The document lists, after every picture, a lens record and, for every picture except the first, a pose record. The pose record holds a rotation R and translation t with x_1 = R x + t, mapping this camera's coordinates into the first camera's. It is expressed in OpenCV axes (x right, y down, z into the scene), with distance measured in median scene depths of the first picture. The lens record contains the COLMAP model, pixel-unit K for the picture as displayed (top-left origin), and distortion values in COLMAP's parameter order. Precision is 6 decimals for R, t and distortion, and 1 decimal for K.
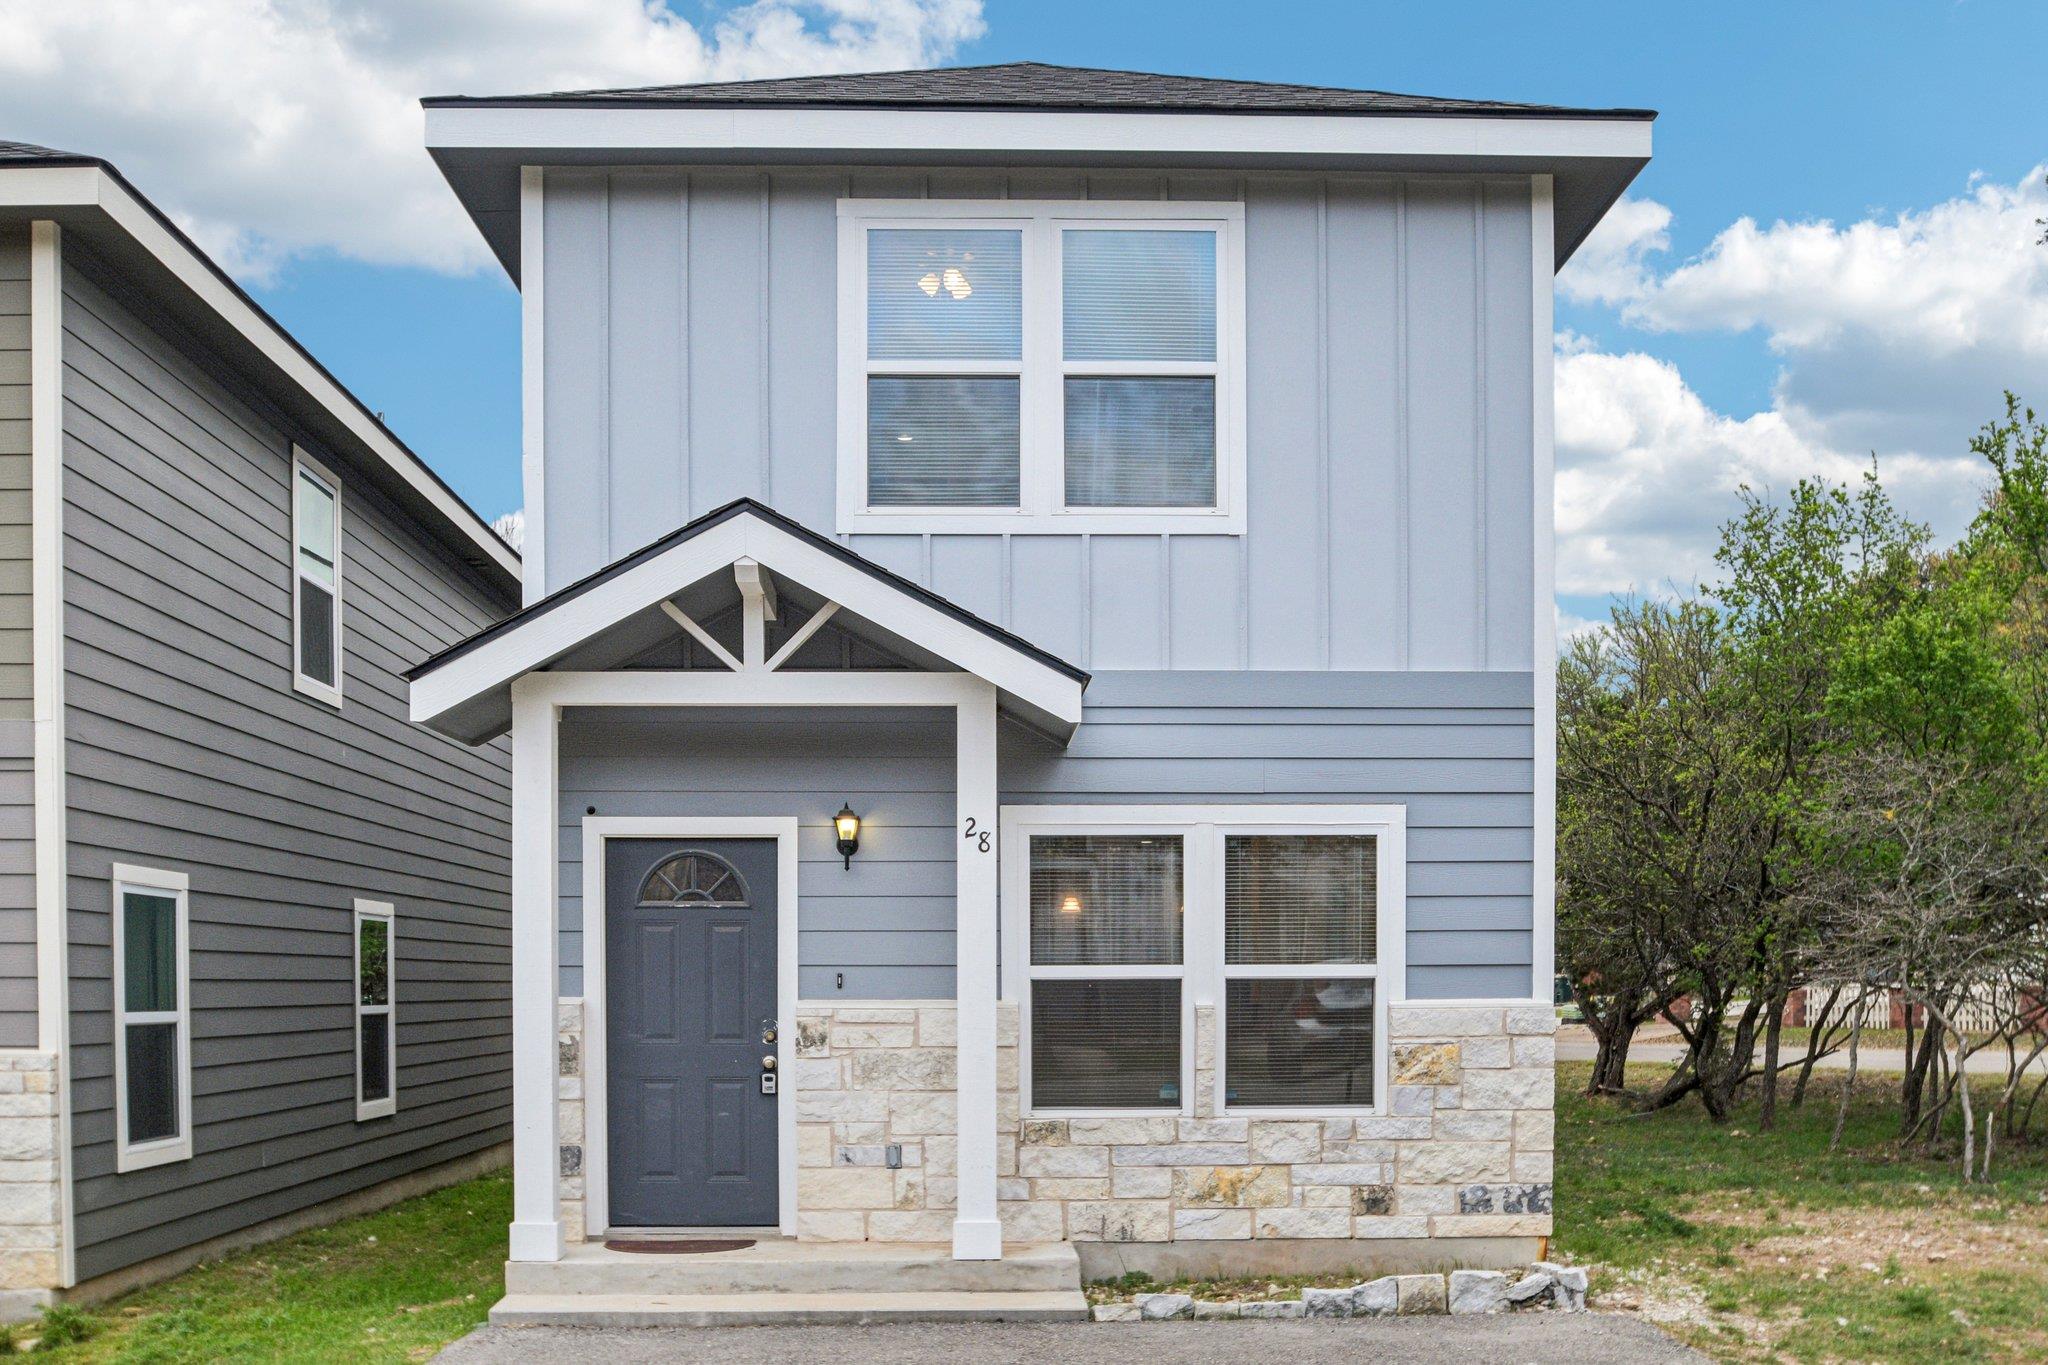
lens RADIAL K [[2148.1, 0, 1024.0], [0, 2148.1, 682.5], [0, 0, 1]] dist [-0.060958, 0.014950]
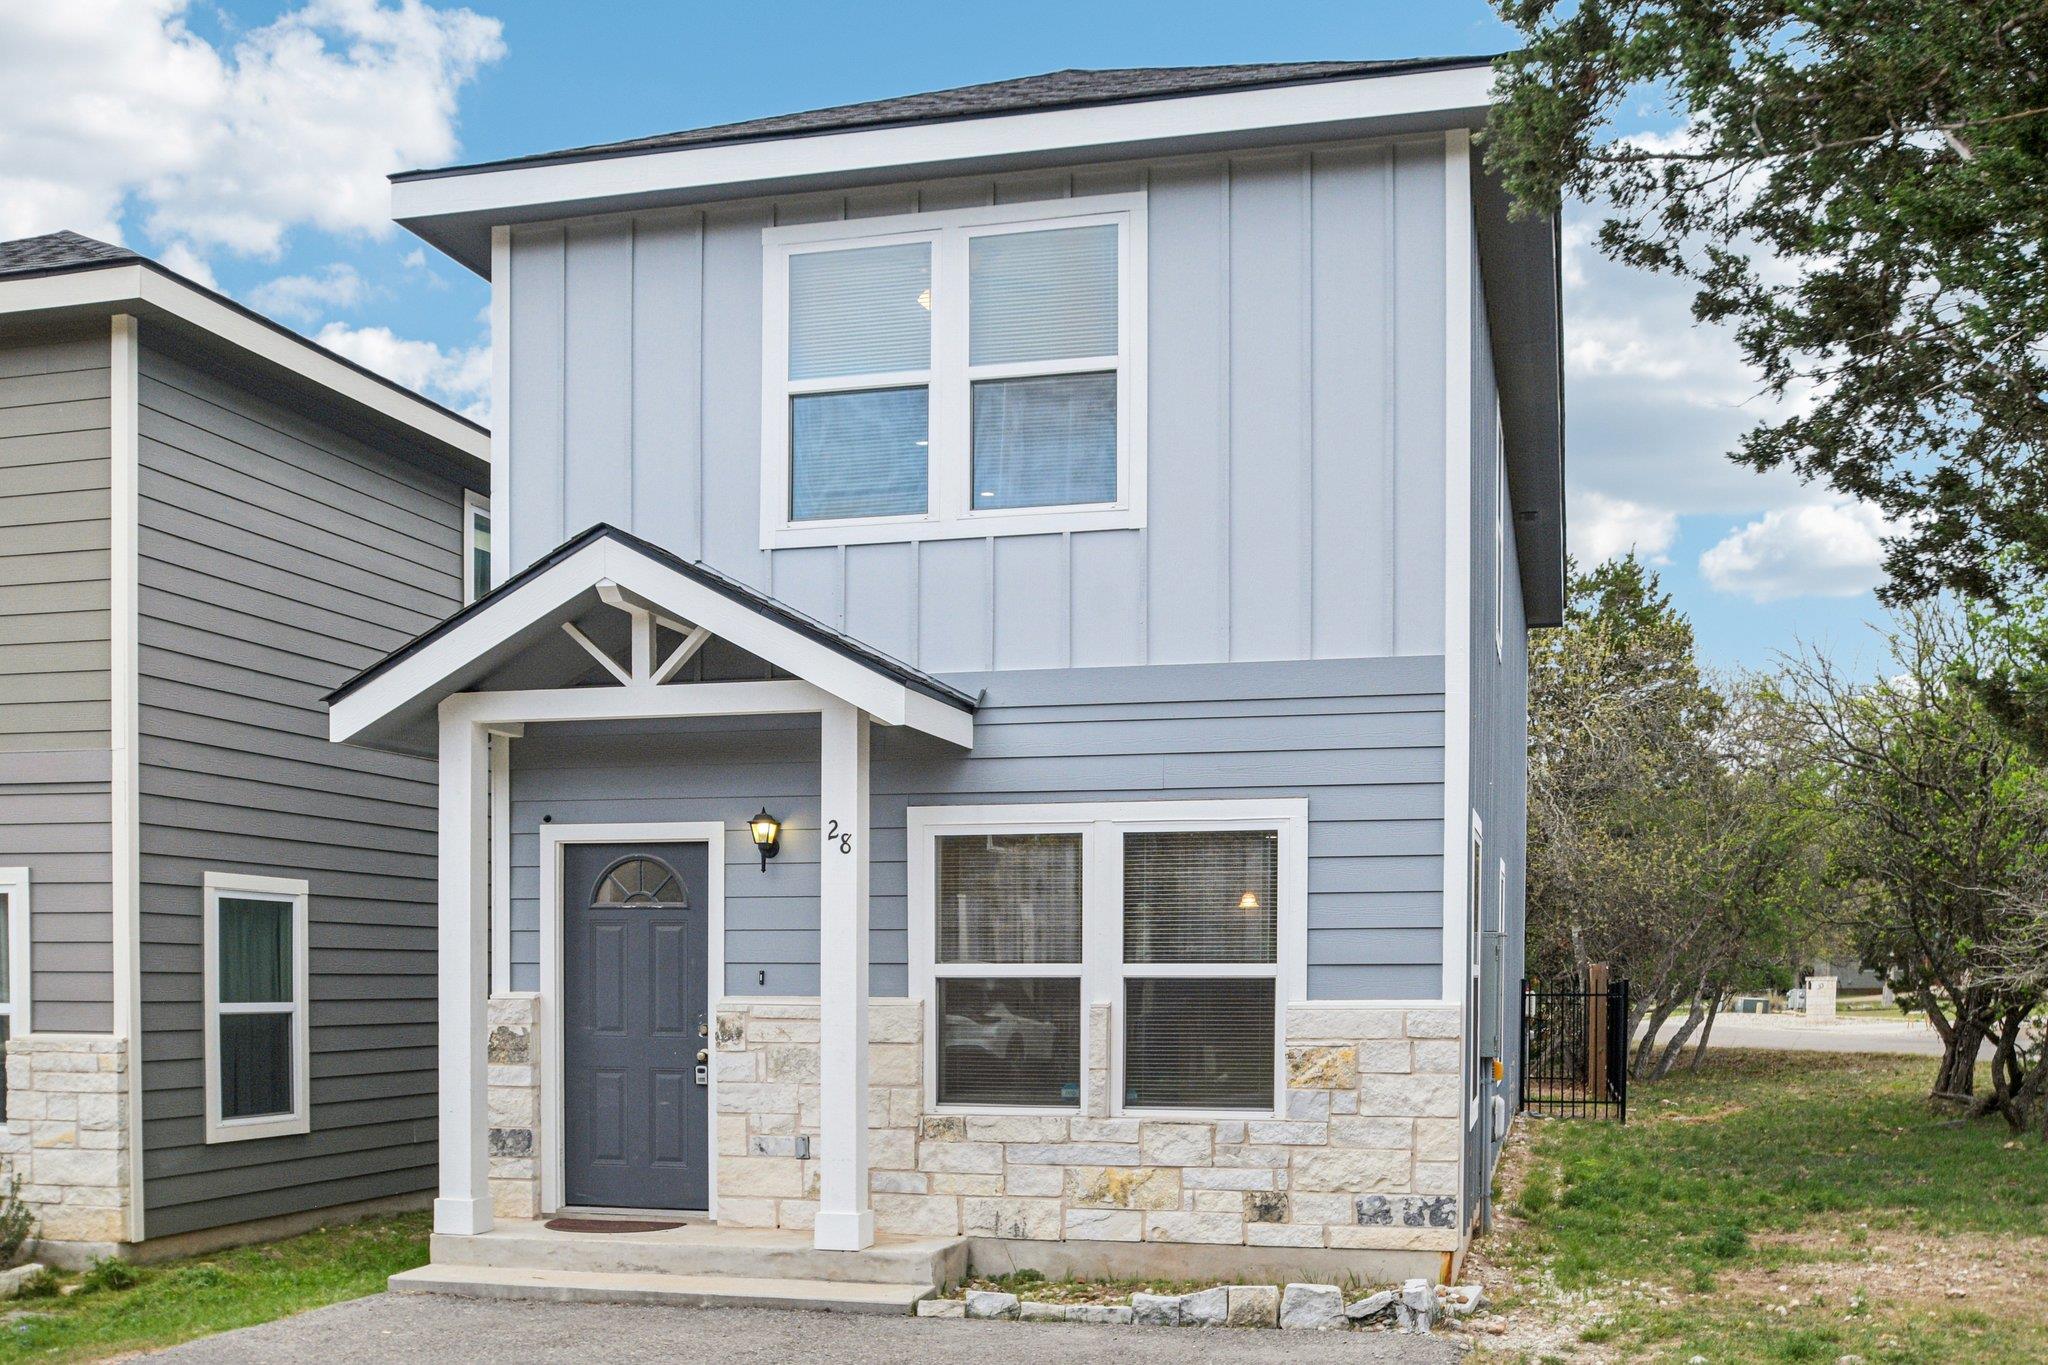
lens RADIAL K [[2100.1, 0, 1024.0], [0, 2100.1, 682.5], [0, 0, 1]] dist [-0.054472, 0.000500]
pose [[0.957958, -0.035649, -0.284684, 0.336108], [0.036034, 0.999343, -0.003886, 0.004079], [0.284636, -0.006536, 0.958613, 0.060008]]
